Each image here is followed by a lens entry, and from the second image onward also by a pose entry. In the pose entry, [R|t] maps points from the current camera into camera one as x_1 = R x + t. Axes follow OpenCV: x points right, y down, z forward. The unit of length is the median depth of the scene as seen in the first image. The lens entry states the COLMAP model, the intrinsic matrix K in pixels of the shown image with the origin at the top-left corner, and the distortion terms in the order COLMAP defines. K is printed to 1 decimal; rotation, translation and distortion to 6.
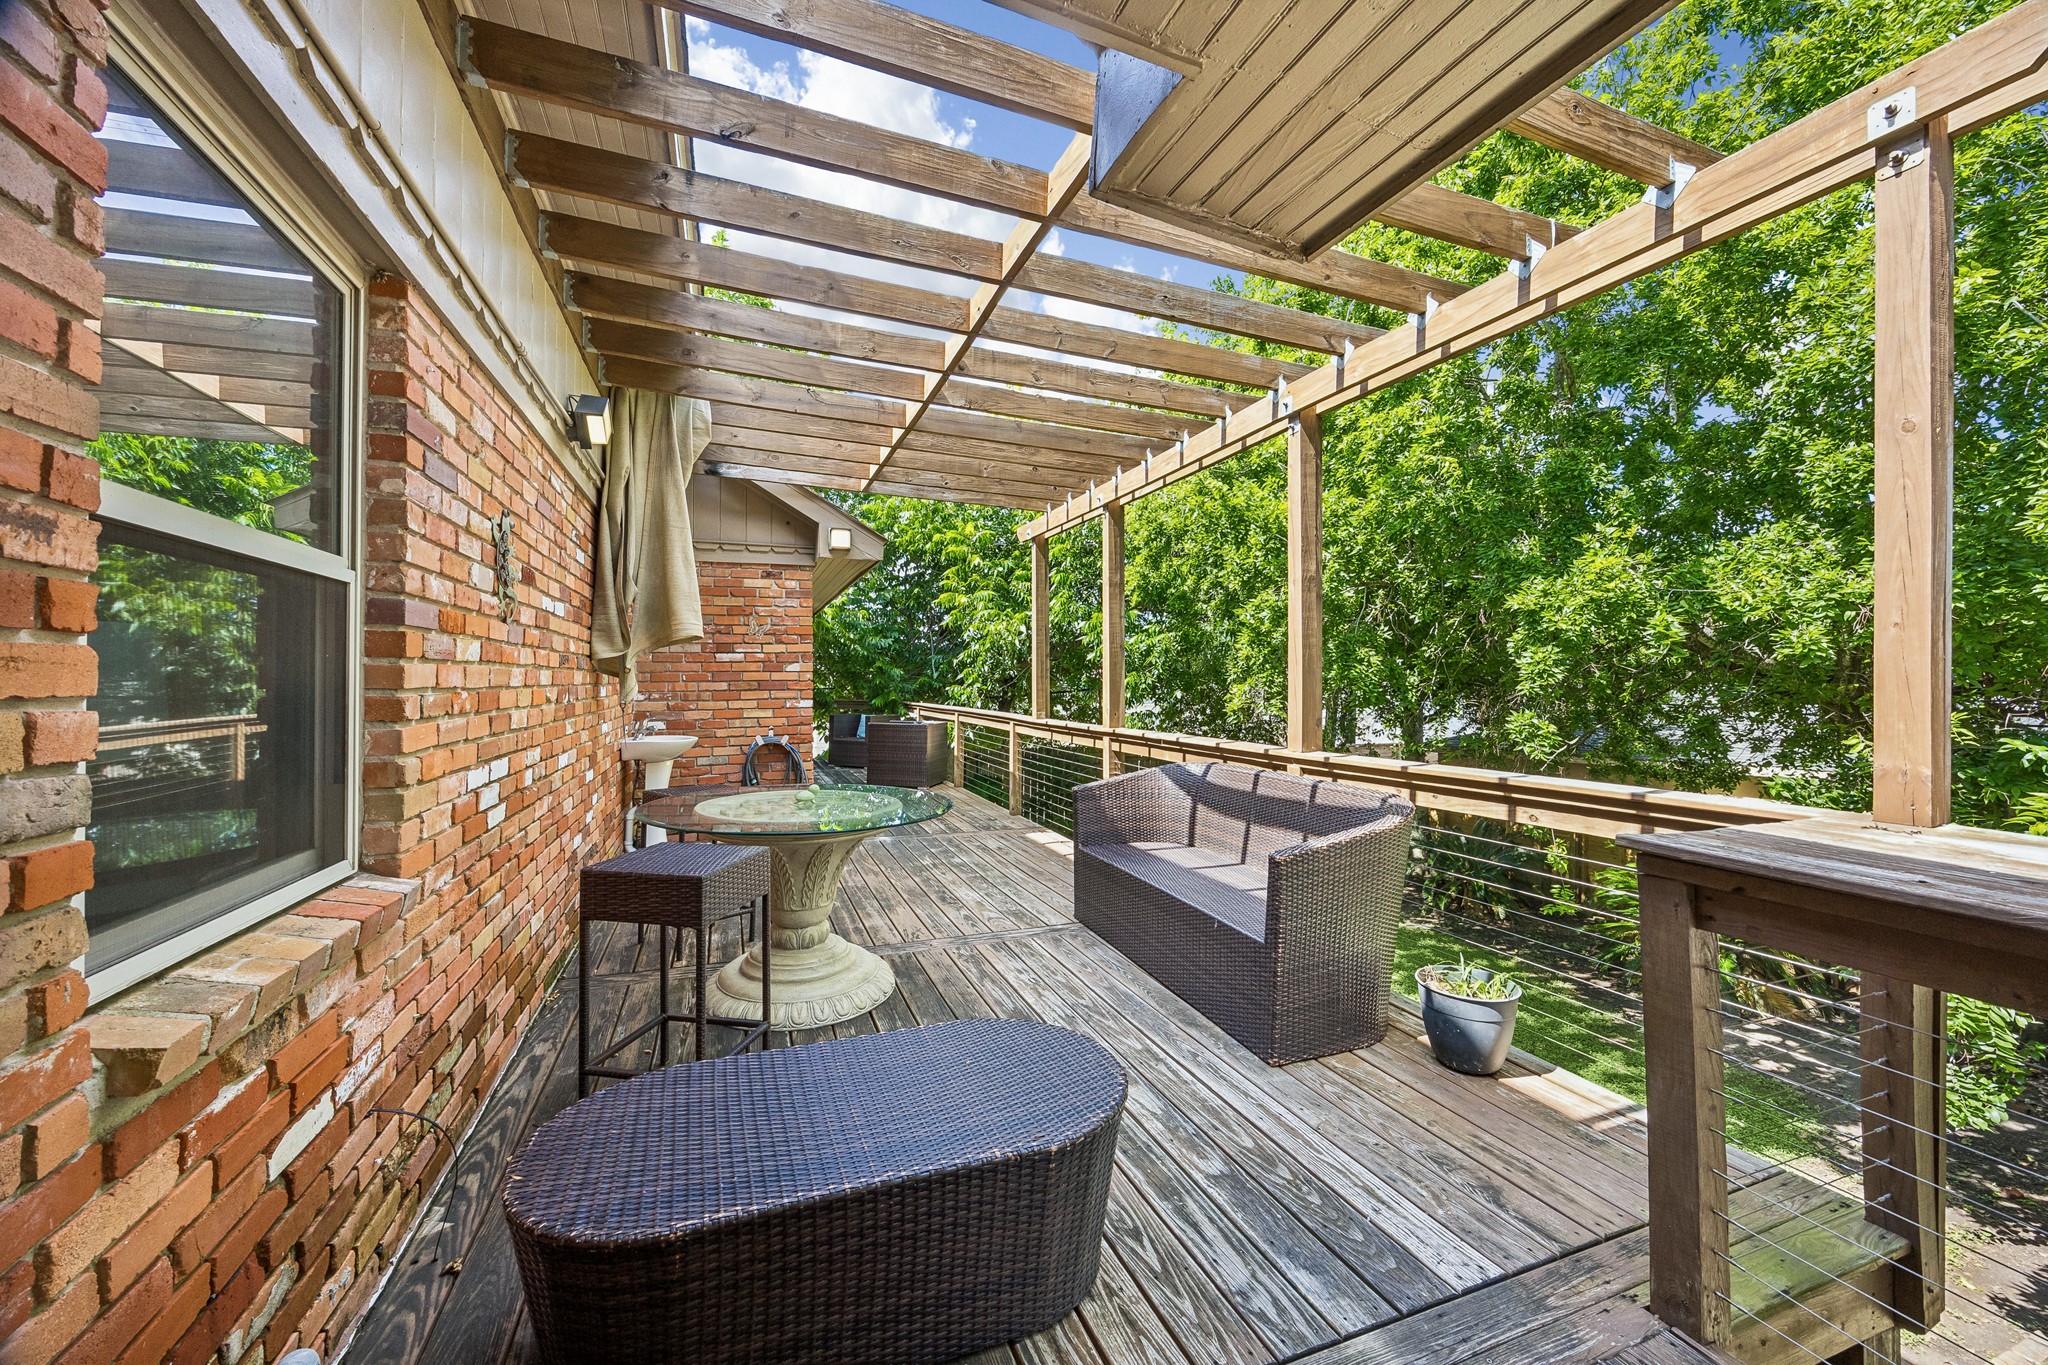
lens RADIAL K [[779.1, 0, 1031.9], [0, 779.1, 676.6], [0, 0, 1]] dist [-0.006975, 0.000173]
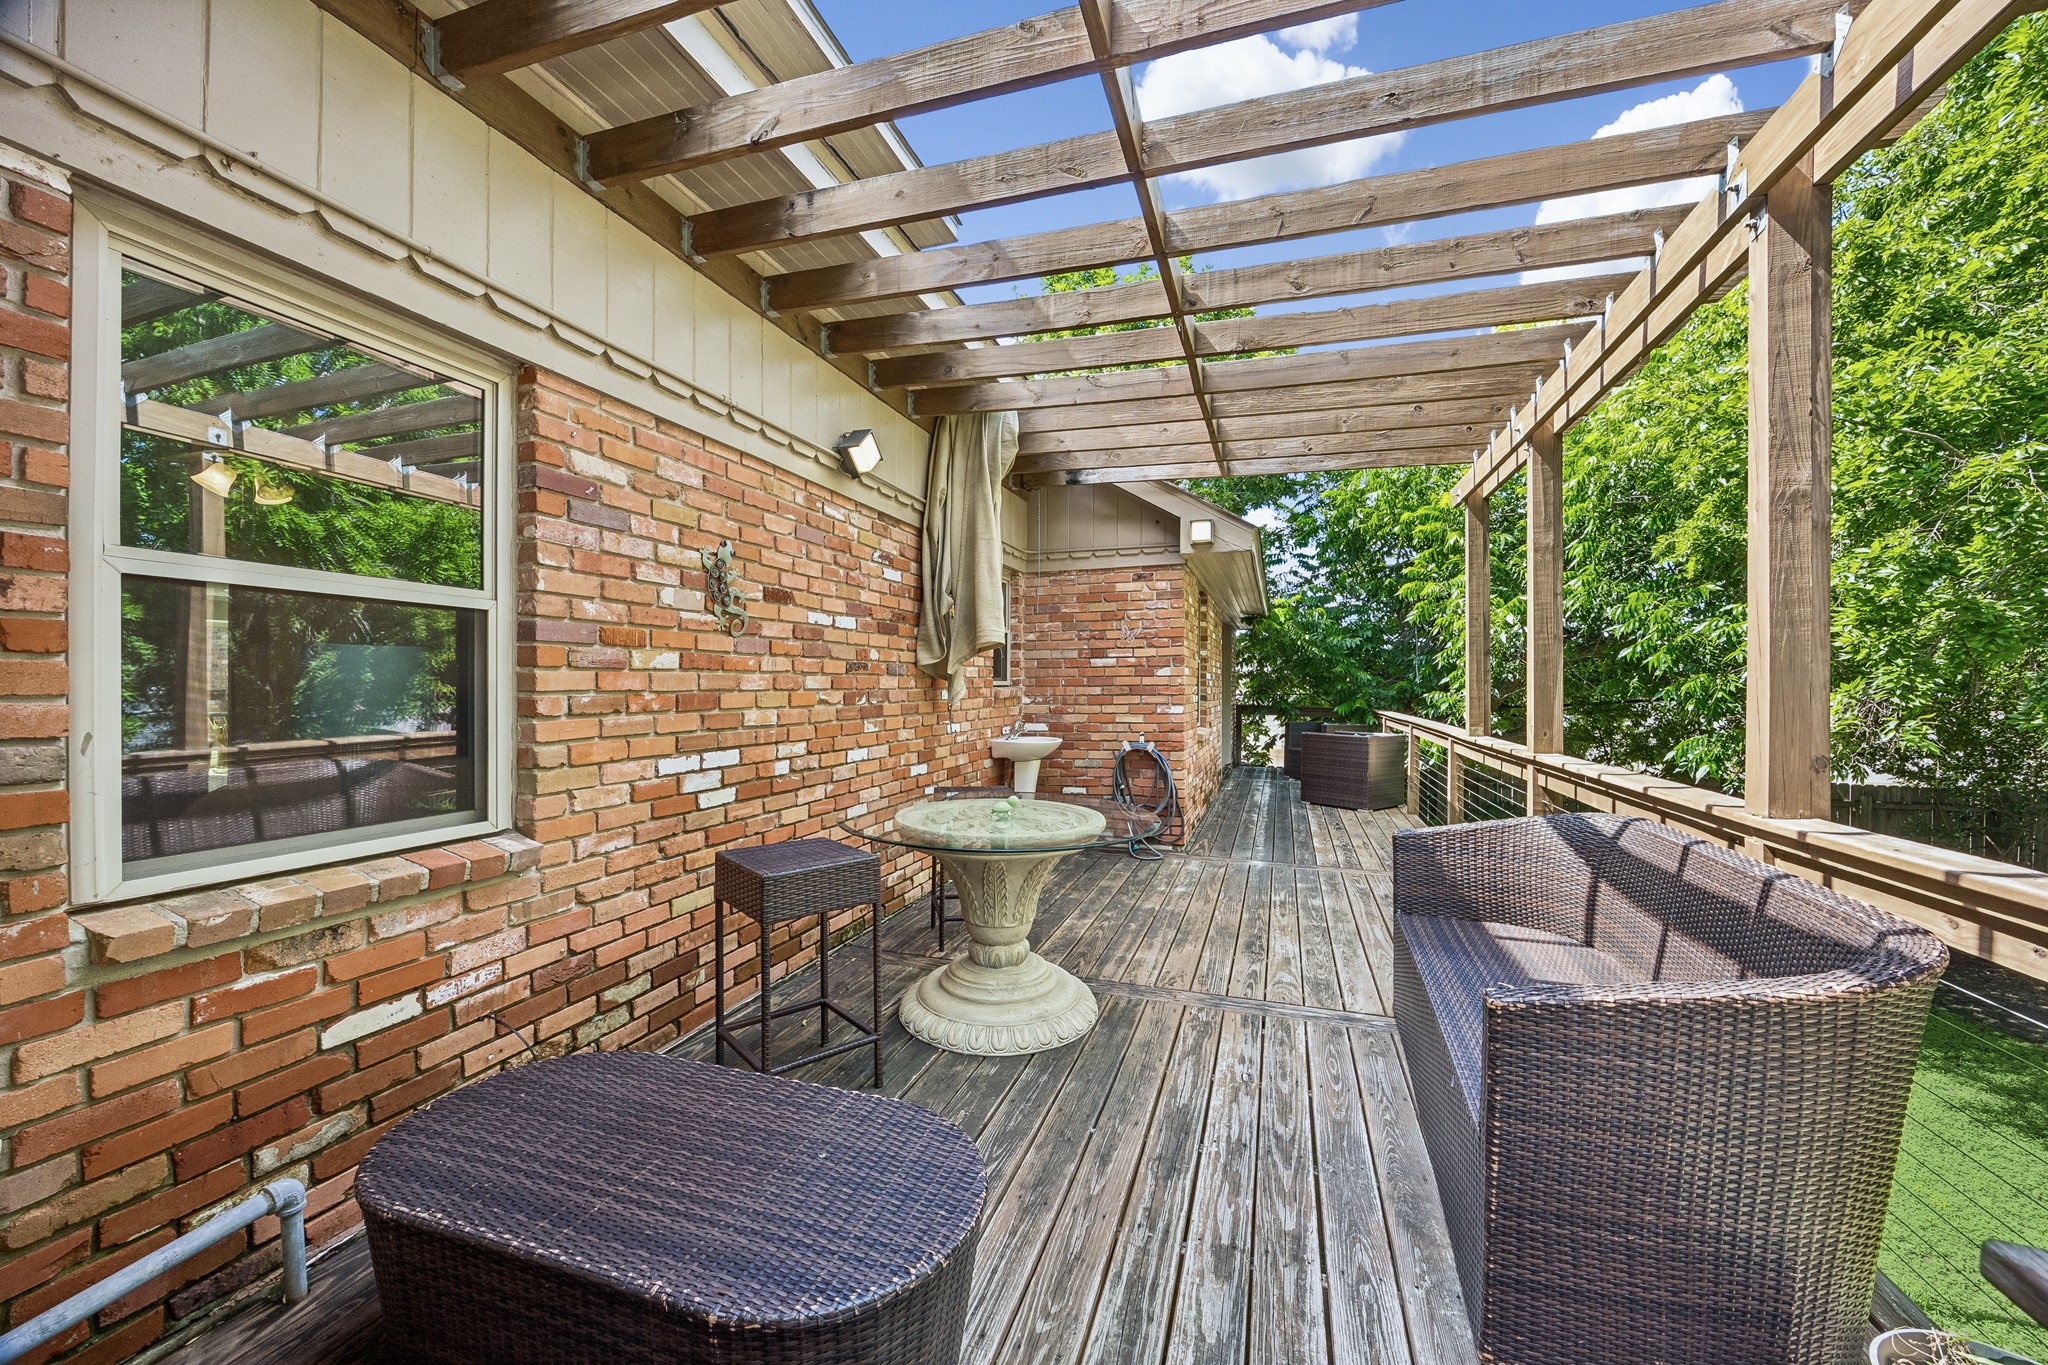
lens RADIAL K [[779.1, 0, 1027.6], [0, 779.1, 688.2], [0, 0, 1]] dist [-0.006975, 0.000173]
pose [[0.771113, 0.002781, -0.636692, 0.238098], [0.002496, 0.999970, 0.007390, 0.001460], [0.636693, -0.007288, 0.771083, 0.206114]]
